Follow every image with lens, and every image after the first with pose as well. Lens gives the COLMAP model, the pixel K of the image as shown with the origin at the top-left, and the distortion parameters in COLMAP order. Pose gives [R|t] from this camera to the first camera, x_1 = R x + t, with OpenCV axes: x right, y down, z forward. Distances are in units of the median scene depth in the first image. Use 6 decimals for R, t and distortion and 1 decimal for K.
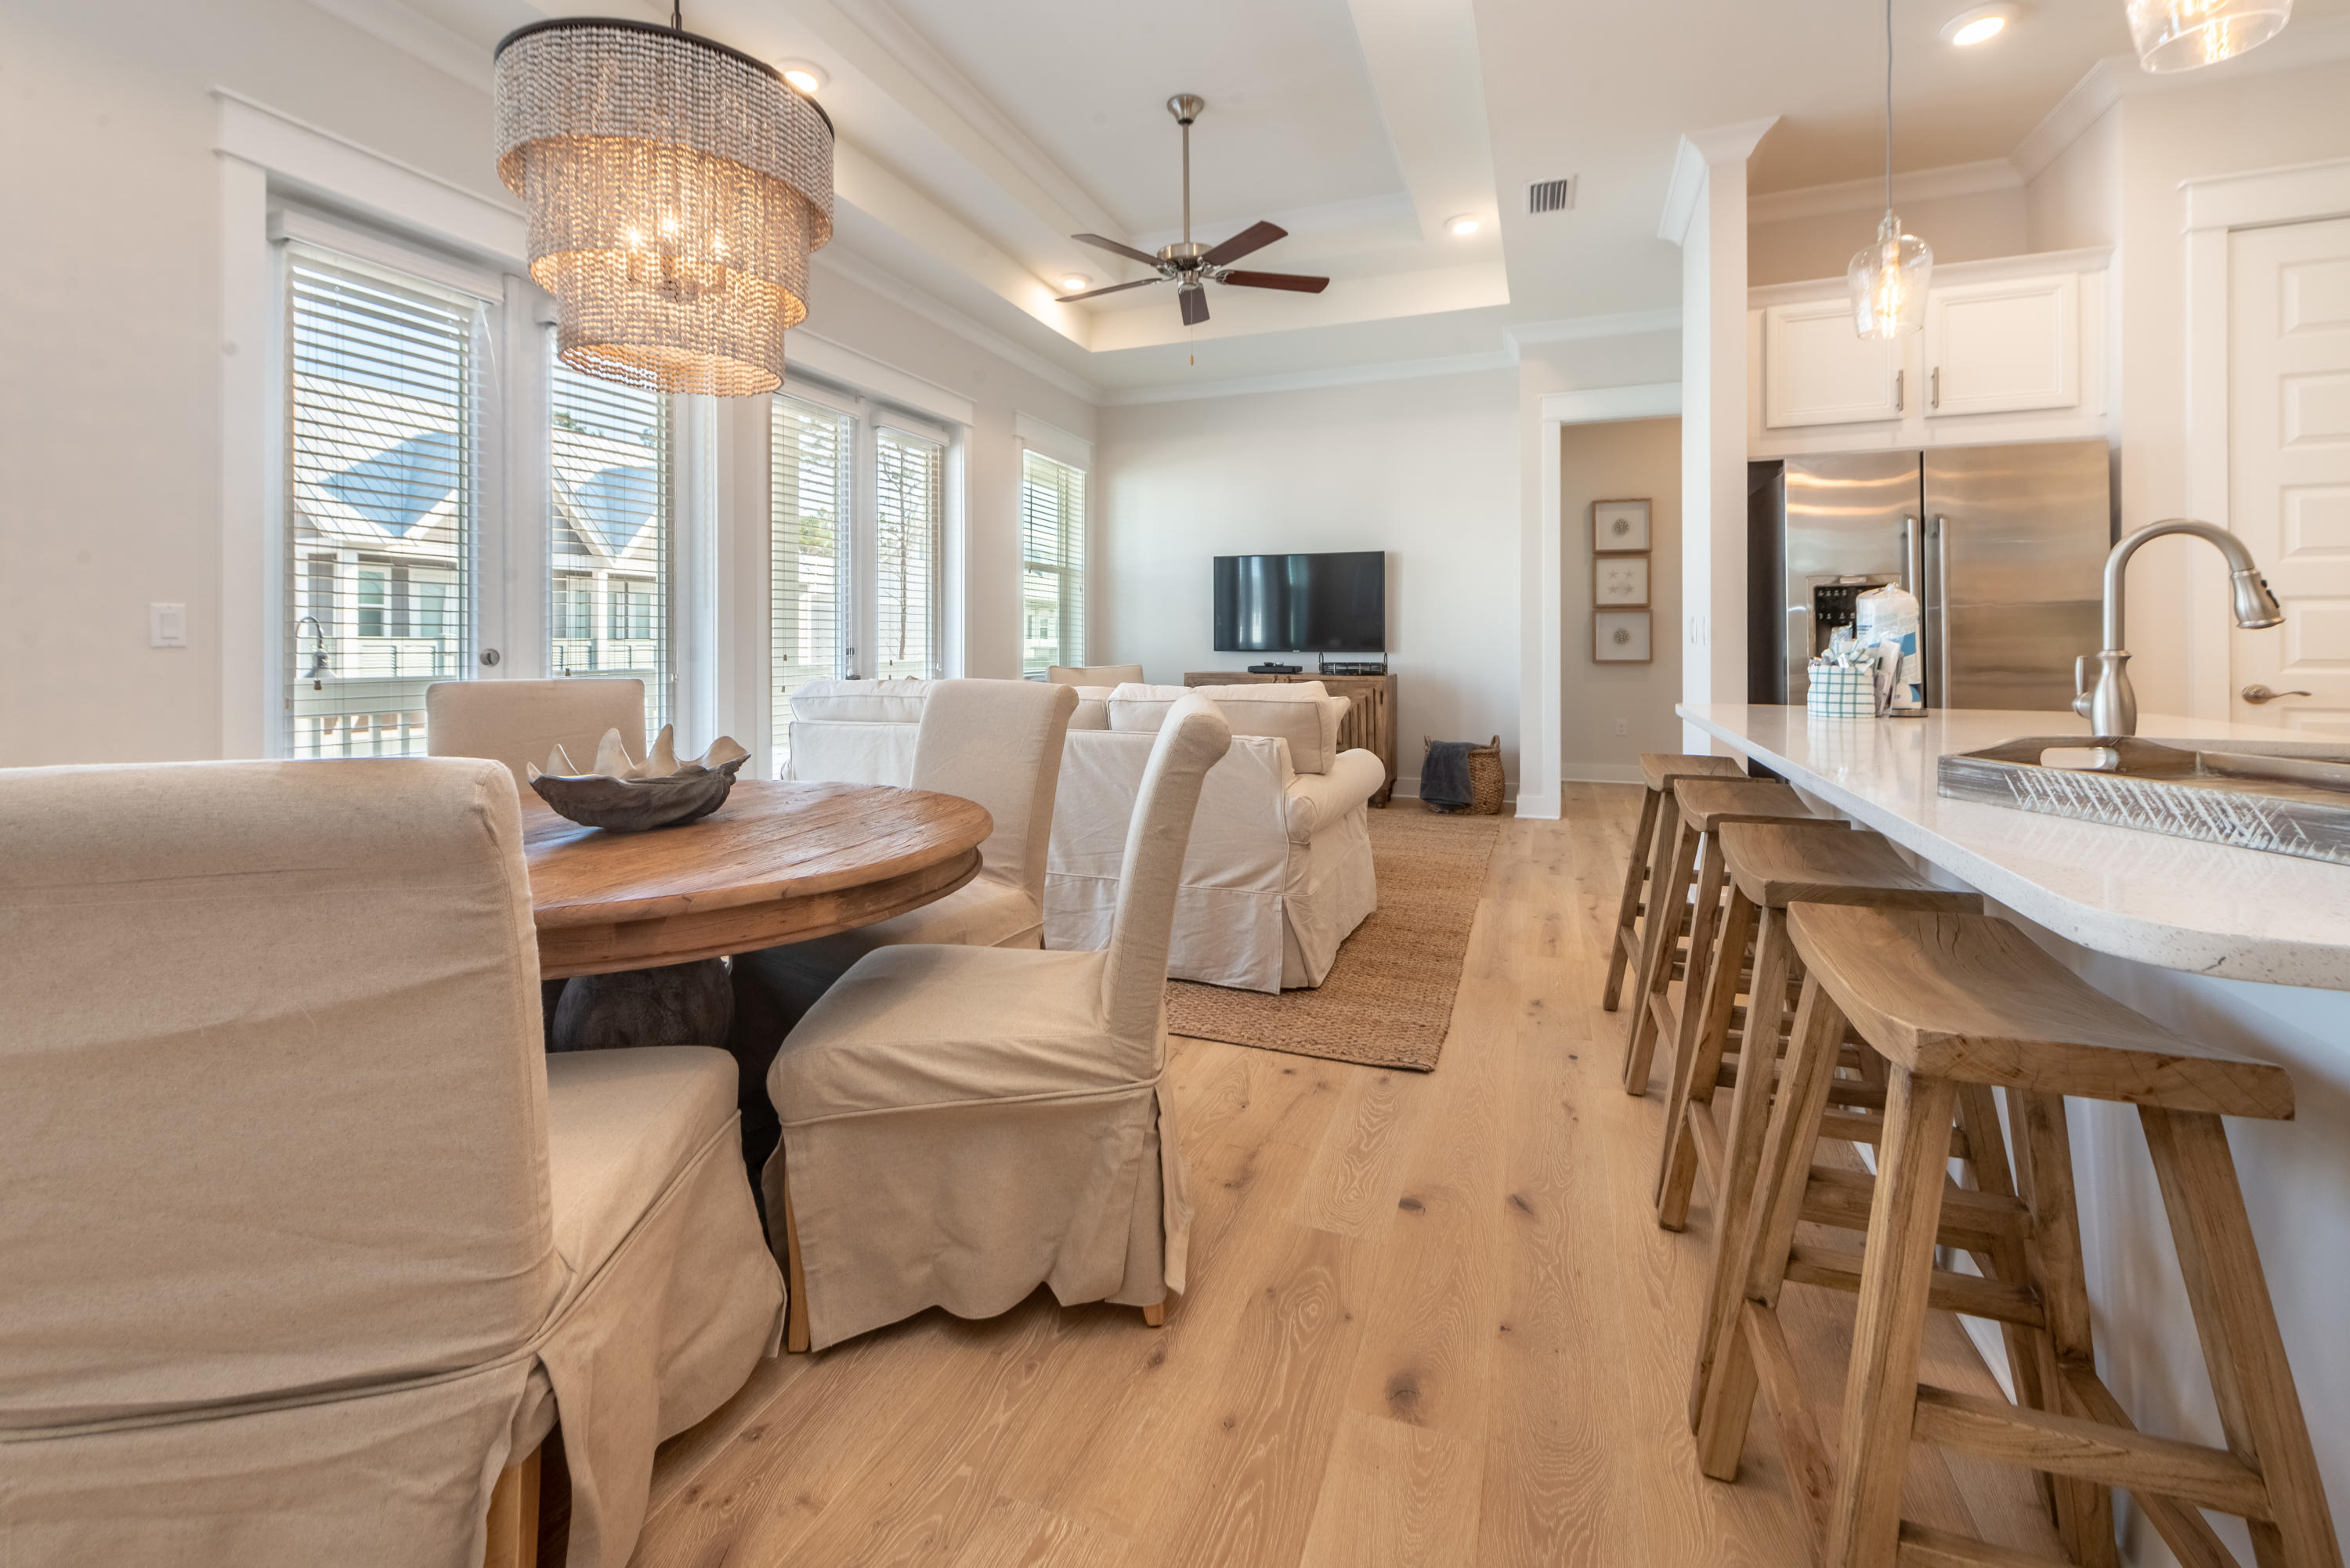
lens RADIAL K [[932.6, 0, 1141.6], [0, 932.6, 664.7], [0, 0, 1]] dist [0.001129, -0.001003]
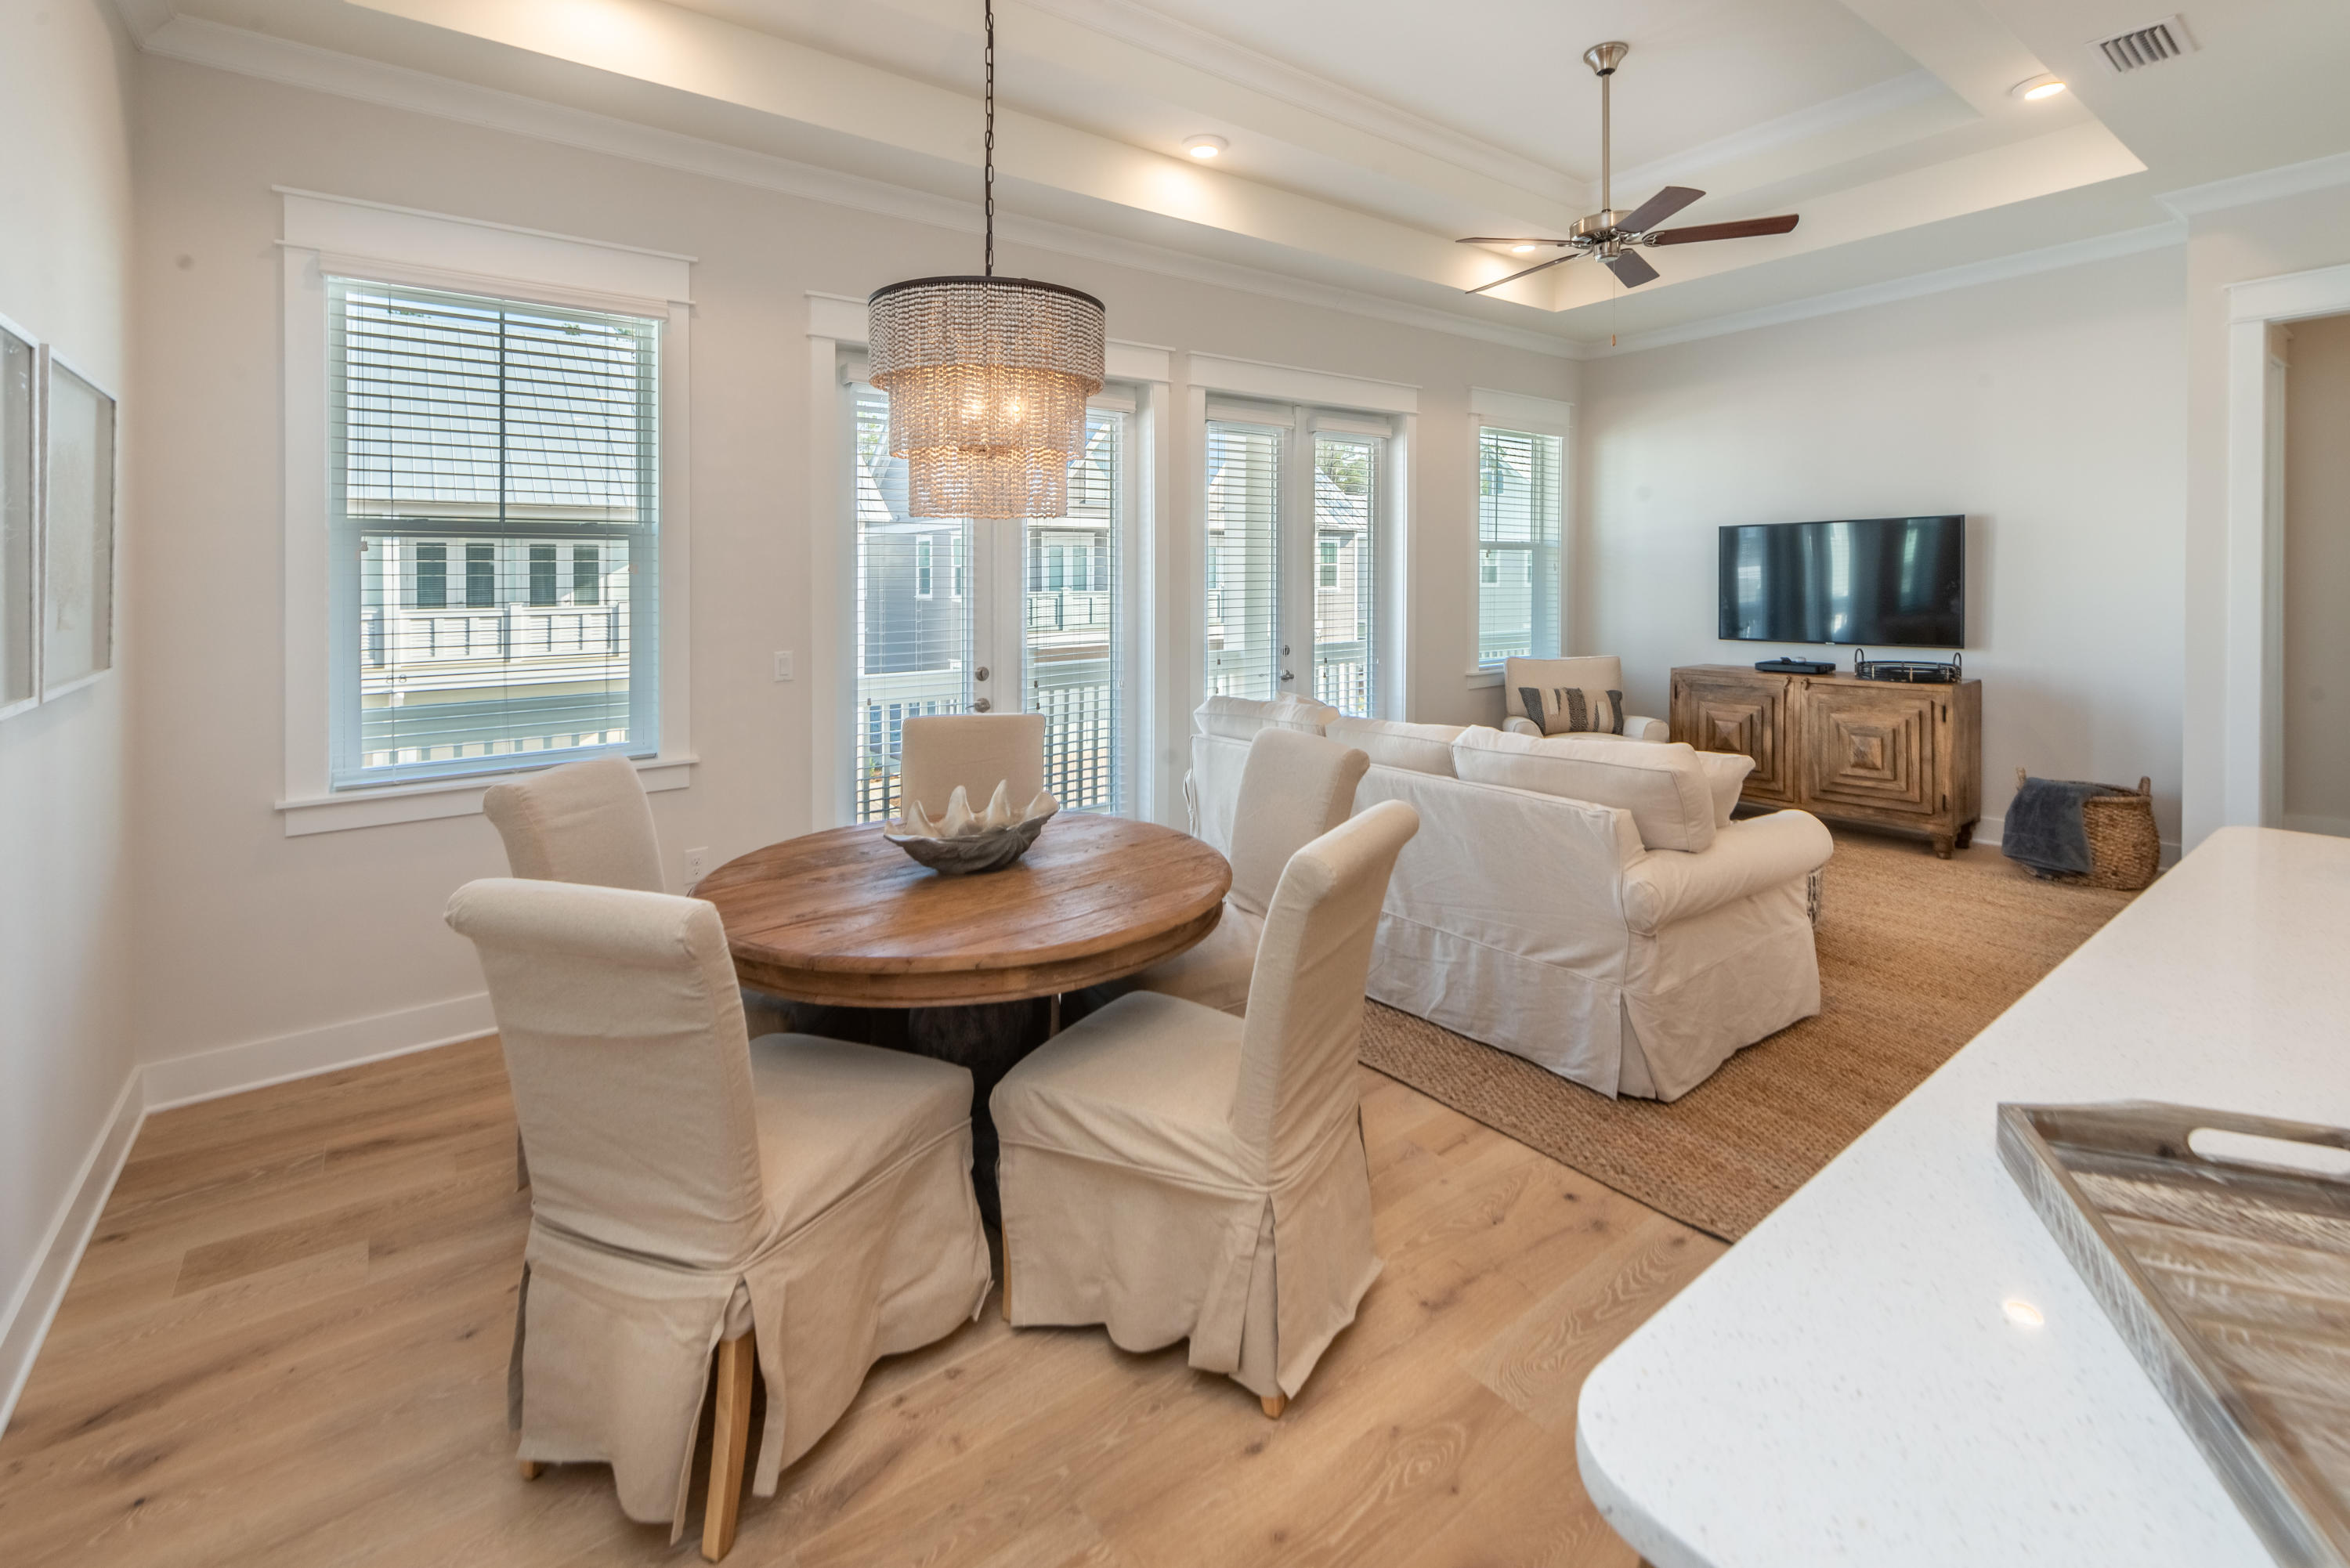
lens RADIAL K [[978.7, 0, 1190.7], [0, 978.7, 602.6], [0, 0, 1]] dist [0.011430, -0.002358]
pose [[0.862827, -0.004450, -0.505479, 0.283208], [0.006578, 0.999975, 0.002425, -0.131170], [0.505456, -0.005417, 0.862836, -0.015273]]
